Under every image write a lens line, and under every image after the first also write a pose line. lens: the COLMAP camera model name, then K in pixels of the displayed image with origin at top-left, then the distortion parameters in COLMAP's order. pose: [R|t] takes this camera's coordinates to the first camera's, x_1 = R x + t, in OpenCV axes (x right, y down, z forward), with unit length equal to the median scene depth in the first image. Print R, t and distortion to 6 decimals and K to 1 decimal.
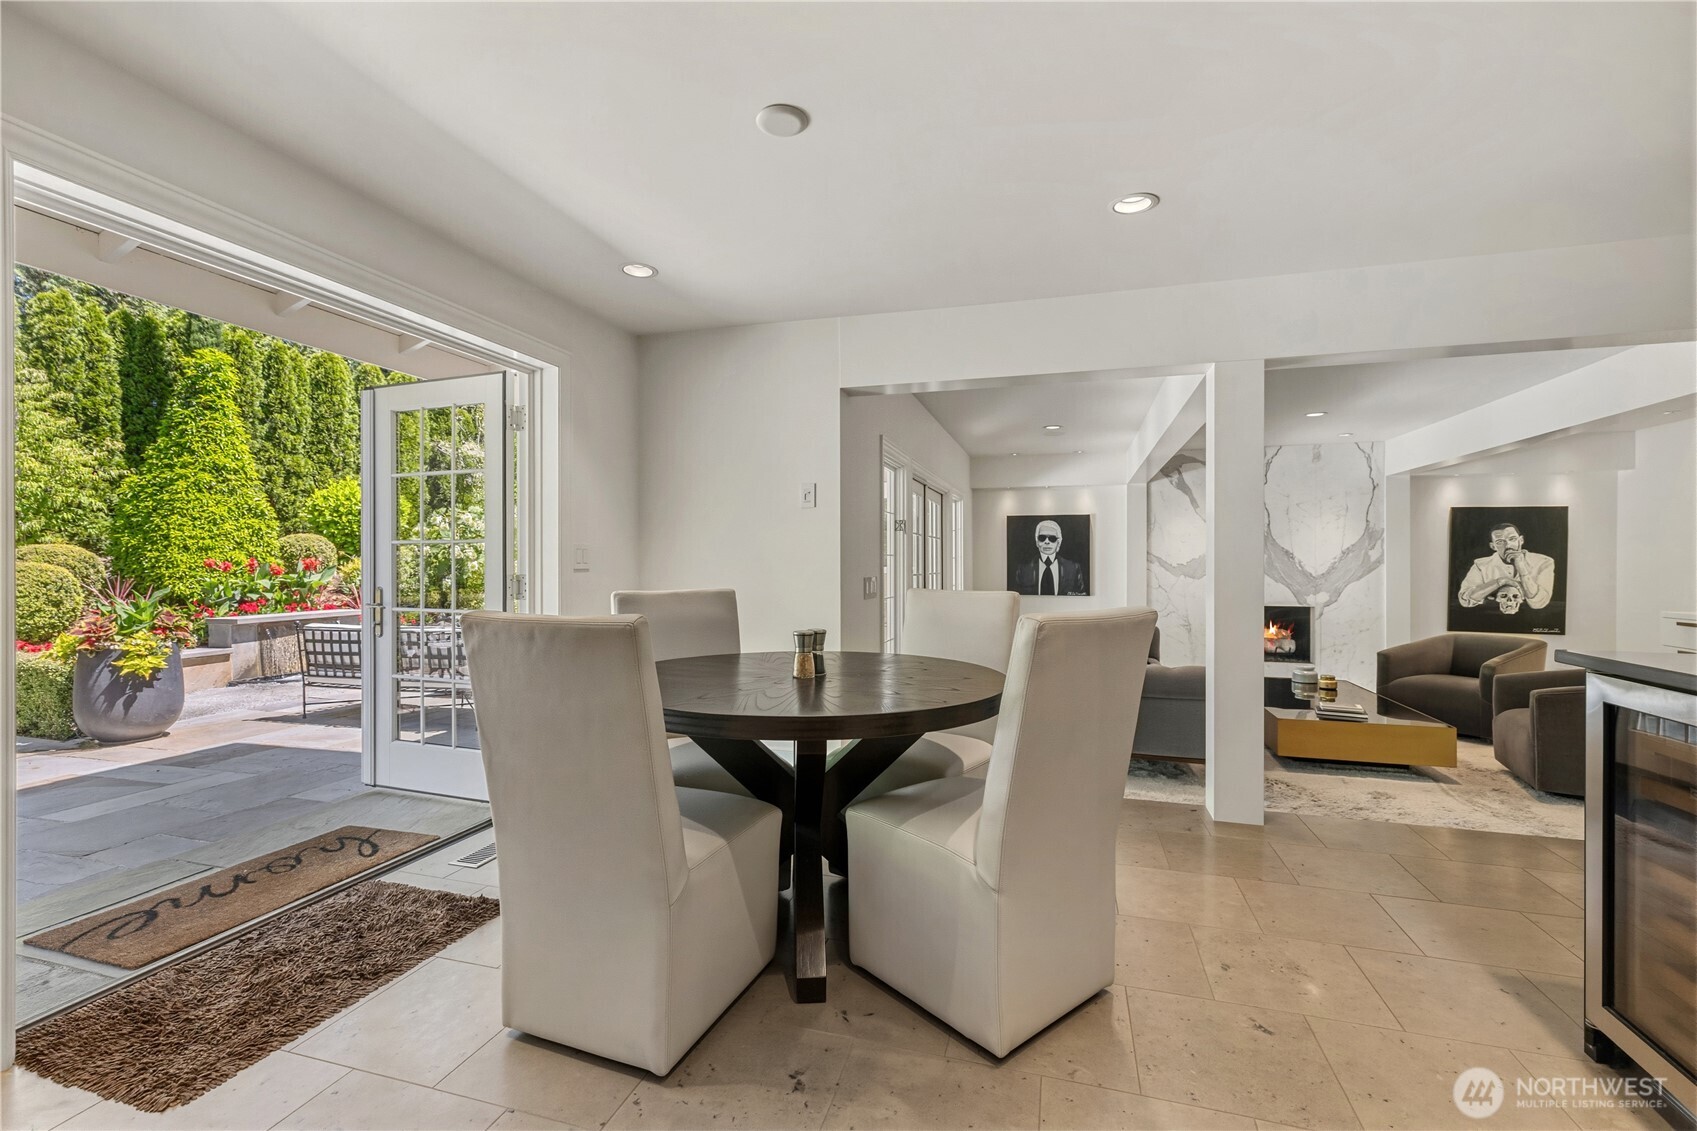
lens RADIAL K [[723.3, 0, 854.9], [0, 723.3, 564.5], [0, 0, 1]] dist [0.004476, -0.000016]
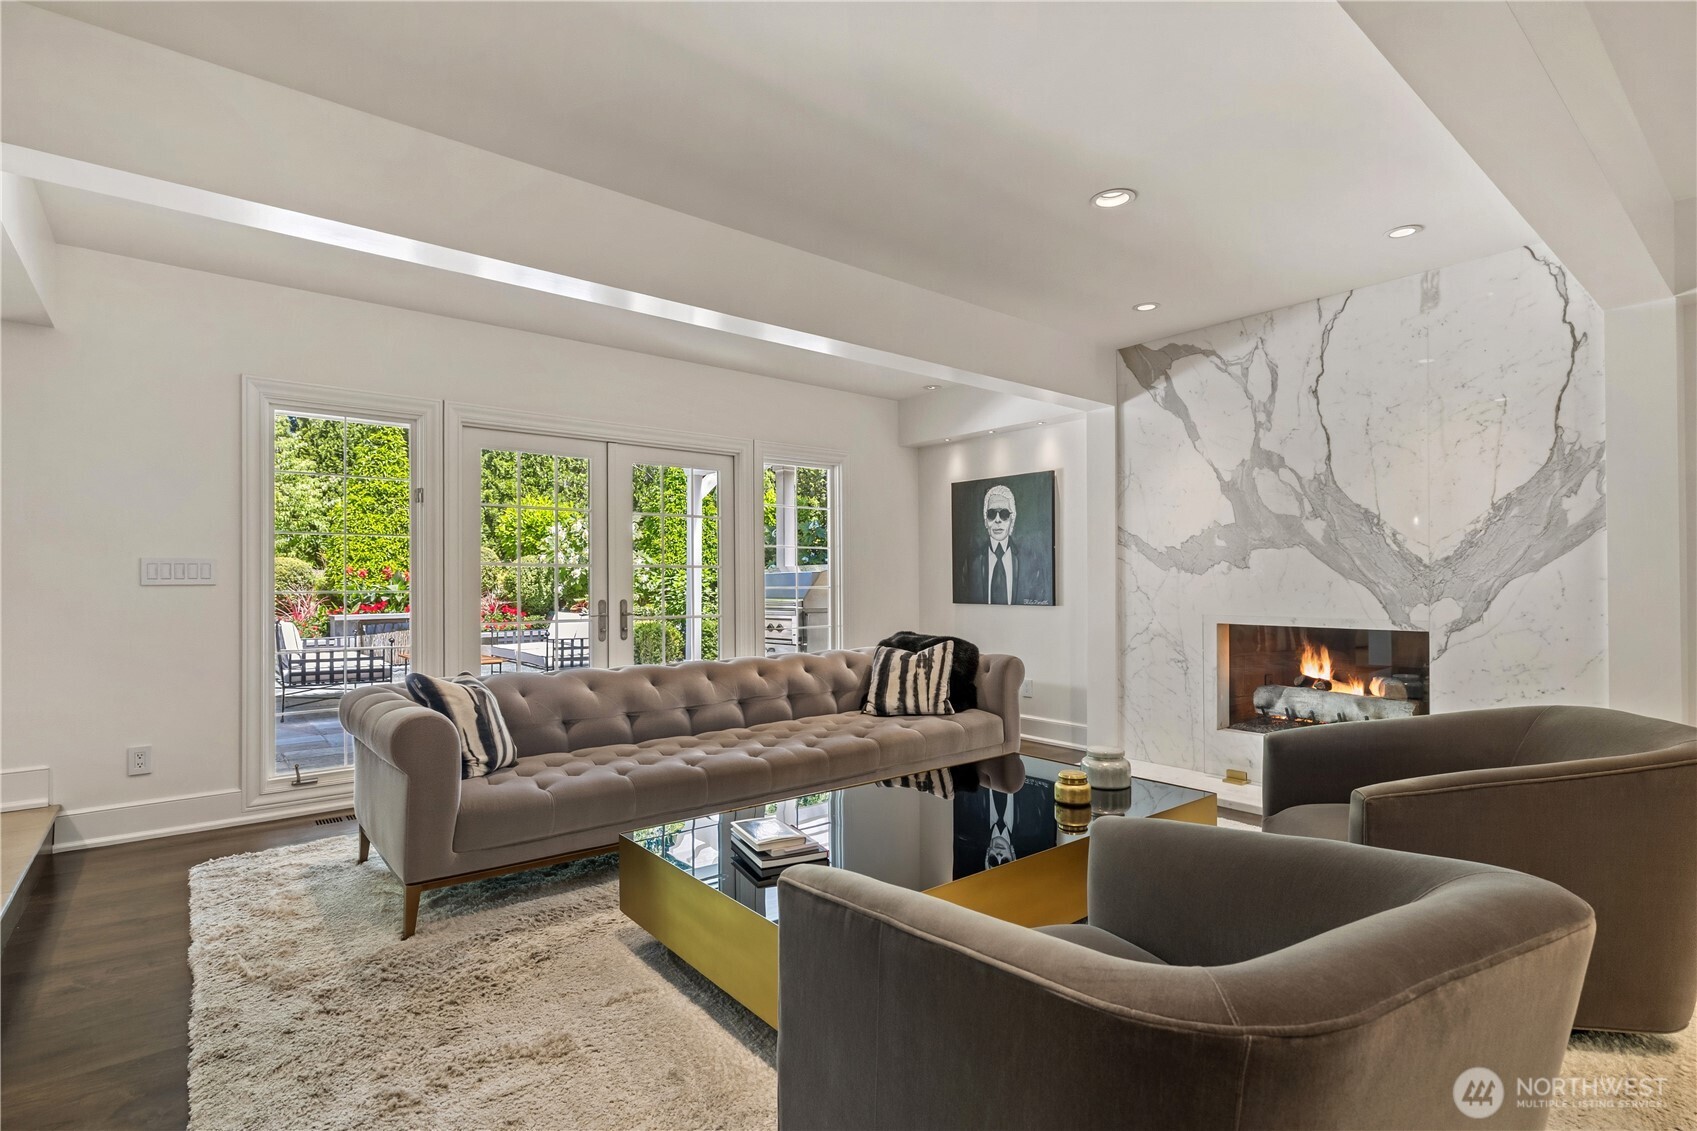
lens RADIAL K [[803.1, 0, 849.1], [0, 803.1, 583.5], [0, 0, 1]] dist [-0.005346, 0.000304]
pose [[0.830268, -0.003835, -0.557351, 0.591329], [0.004547, 0.999990, -0.000106, 0.025637], [0.557345, -0.002446, 0.830277, 0.373607]]
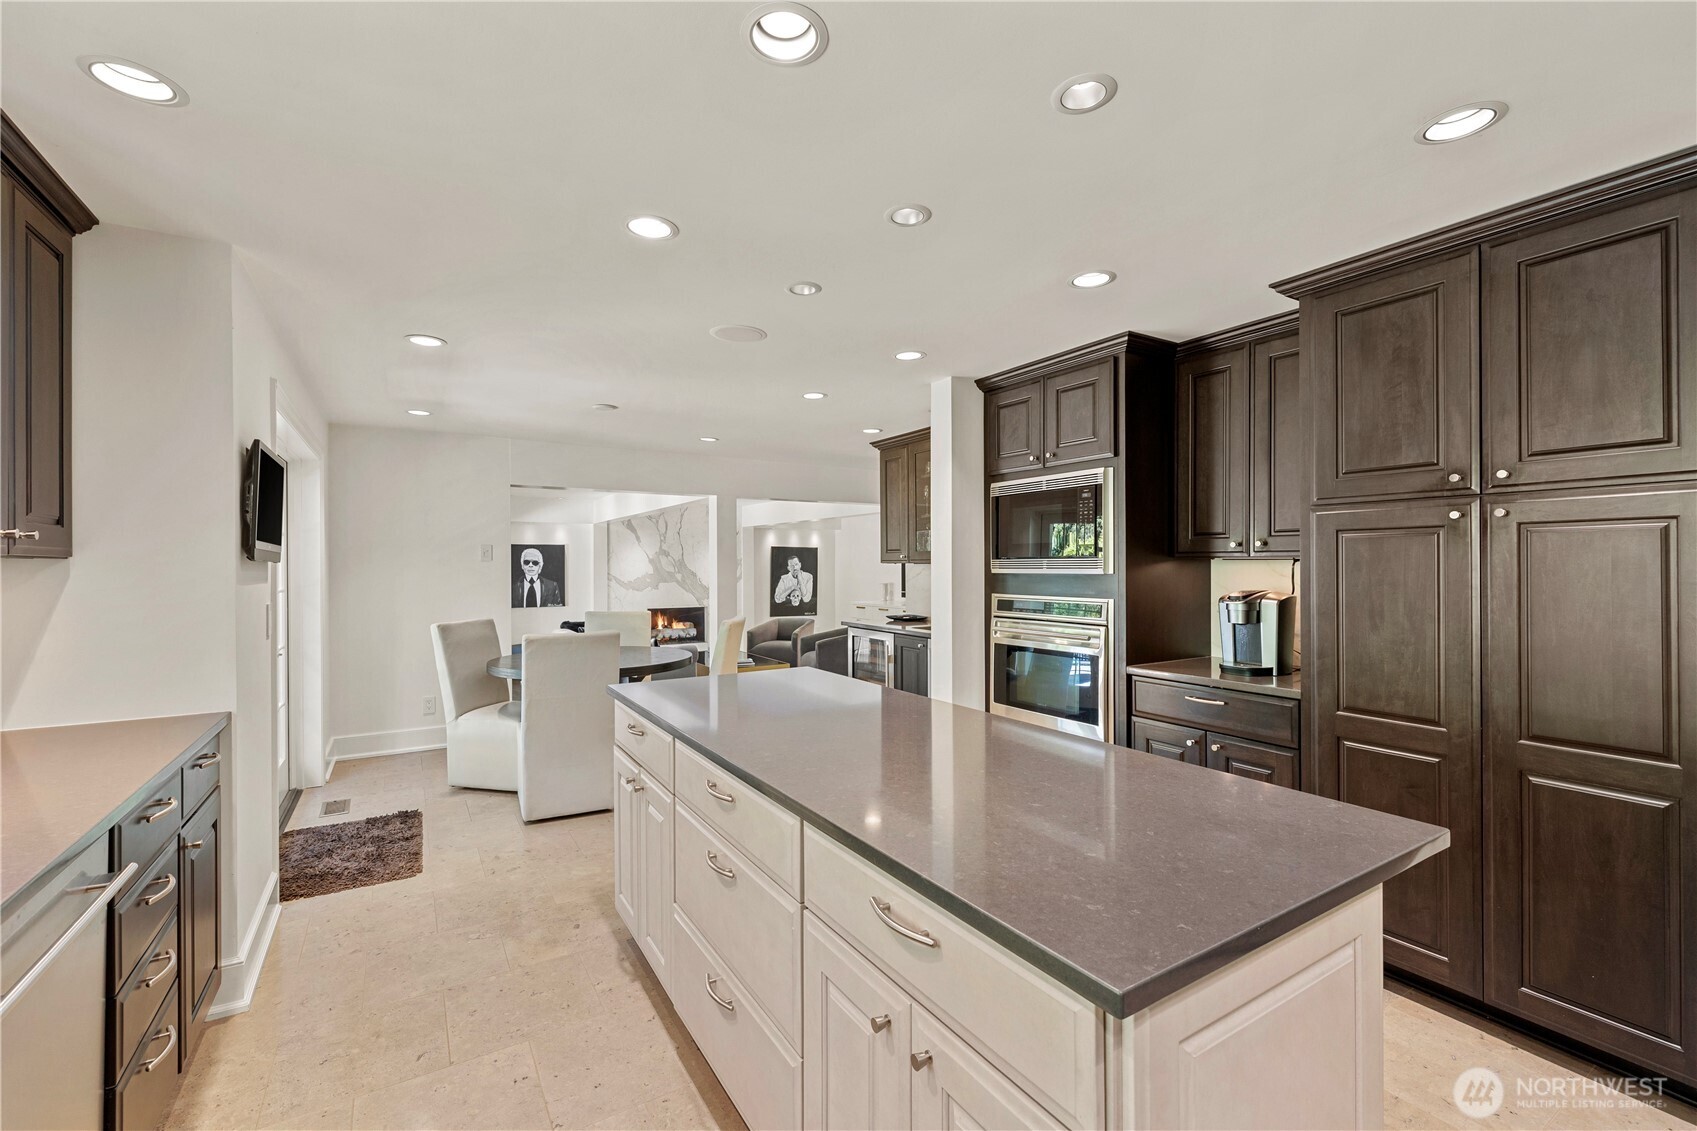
lens RADIAL K [[723.3, 0, 852.7], [0, 723.3, 565.4], [0, 0, 1]] dist [0.004476, -0.000016]
pose [[0.657019, -0.005177, 0.753856, -0.347091], [0.004718, 0.999985, 0.002755, -0.034692], [-0.753859, 0.001747, 0.657034, -0.282337]]
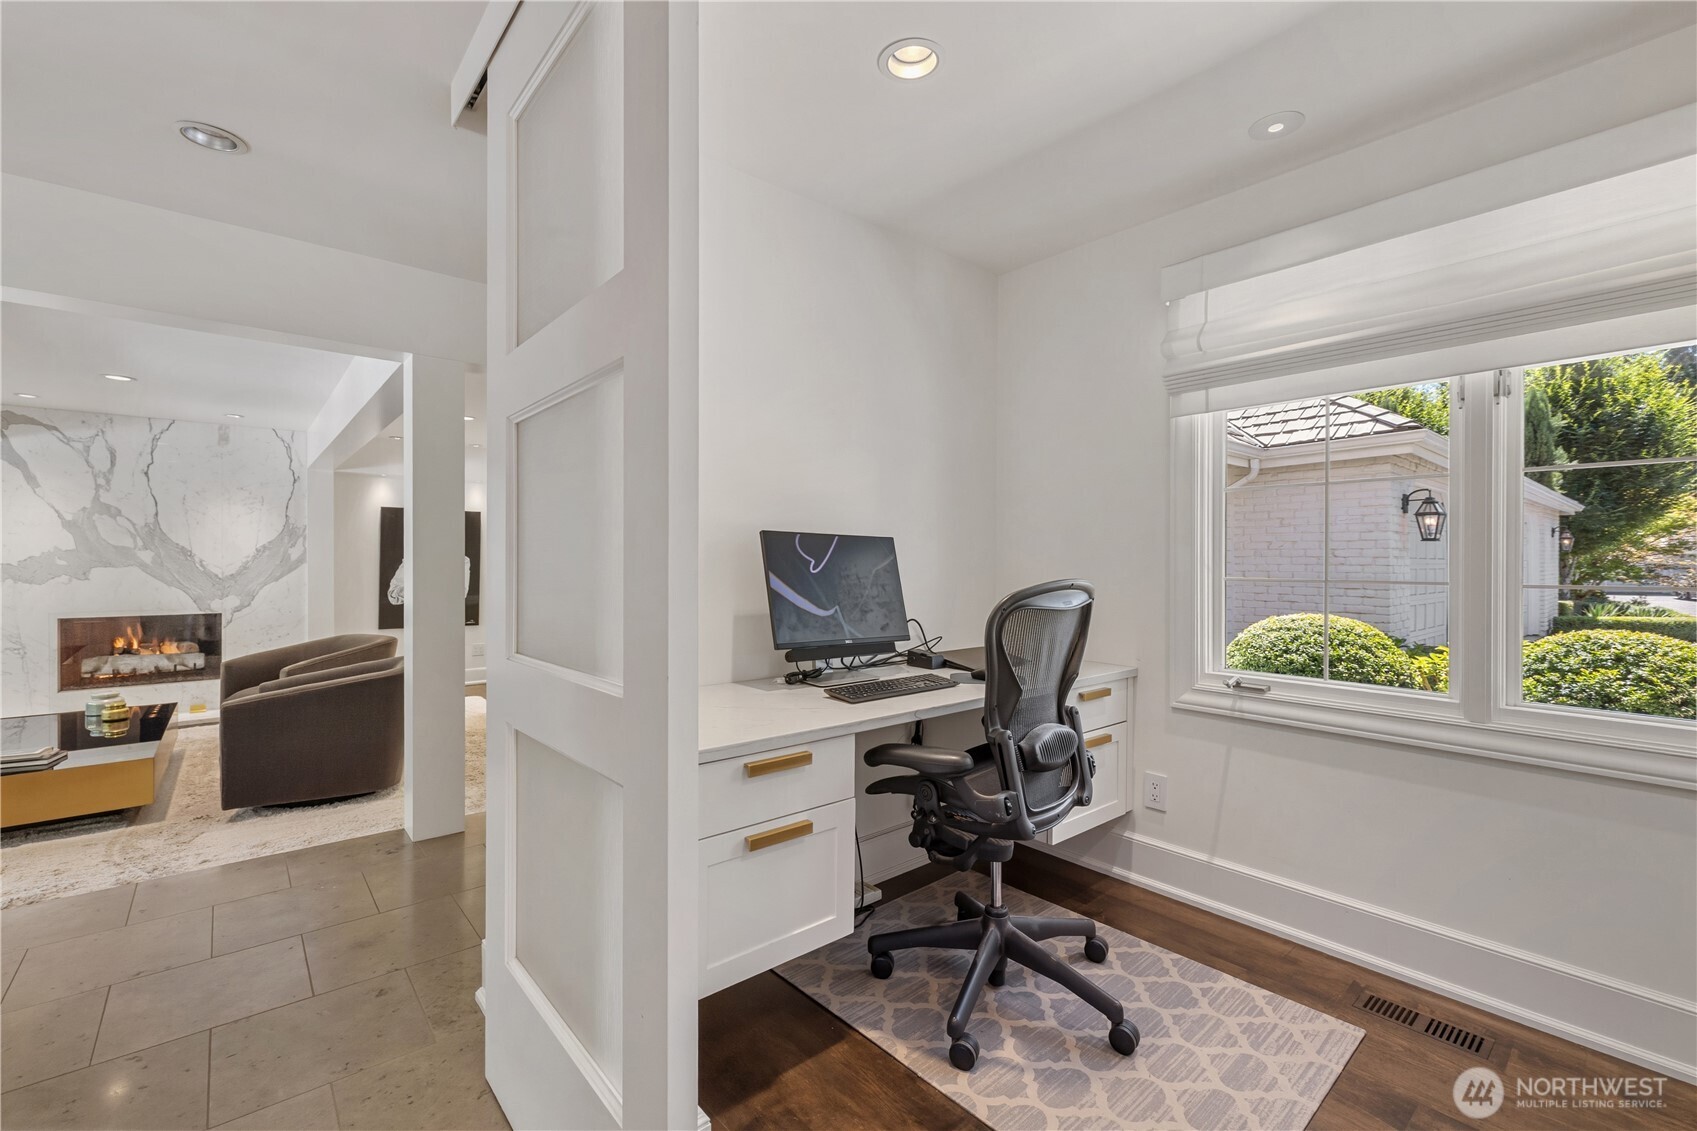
lens RADIAL K [[723.3, 0, 830.1], [0, 723.3, 560.3], [0, 0, 1]] dist [0.004476, -0.000016]
pose [[0.551202, -0.000162, 0.834372, 0.302890], [0.001319, 0.999999, -0.000676, -0.002837], [-0.834371, 0.001473, 0.551201, -0.075239]]
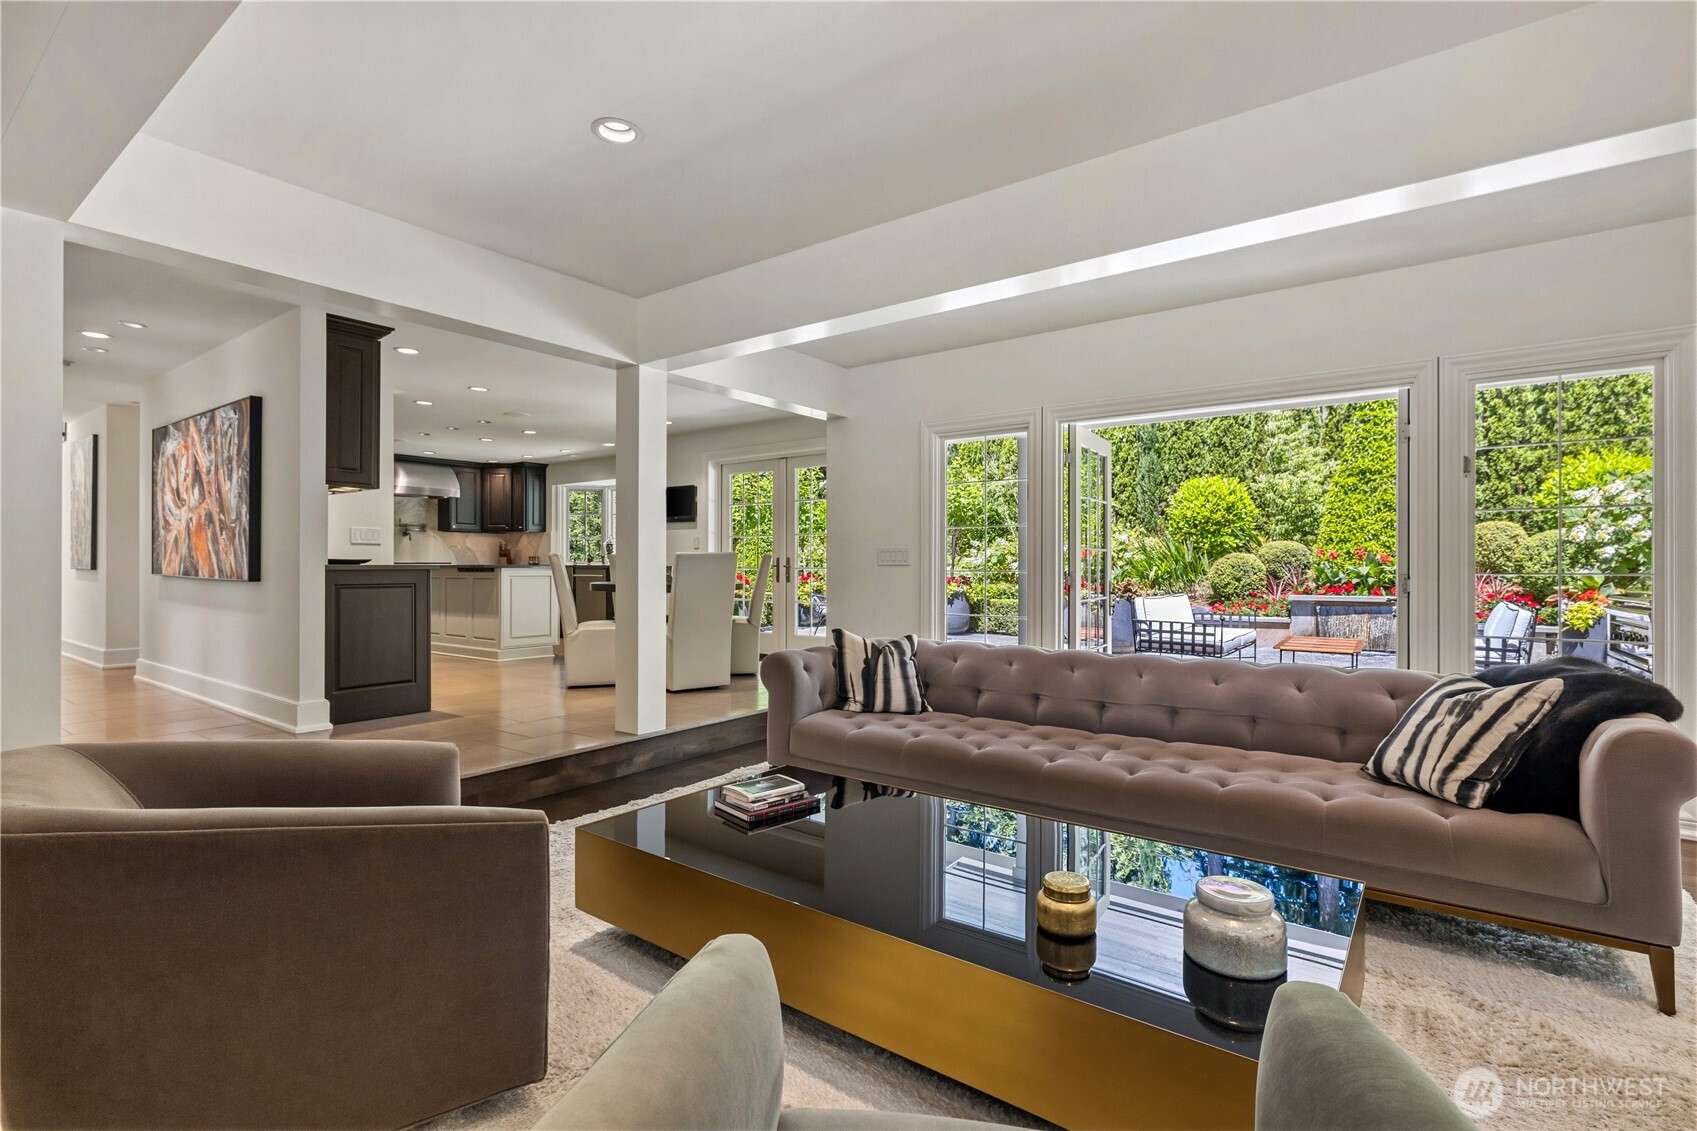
lens RADIAL K [[803.1, 0, 855.9], [0, 803.1, 556.9], [0, 0, 1]] dist [-0.005346, 0.000304]
pose [[-0.341526, -0.011839, -0.939798, 0.706984], [-0.003668, 0.999930, -0.011264, 0.026118], [0.939865, -0.000400, -0.341546, 0.769807]]
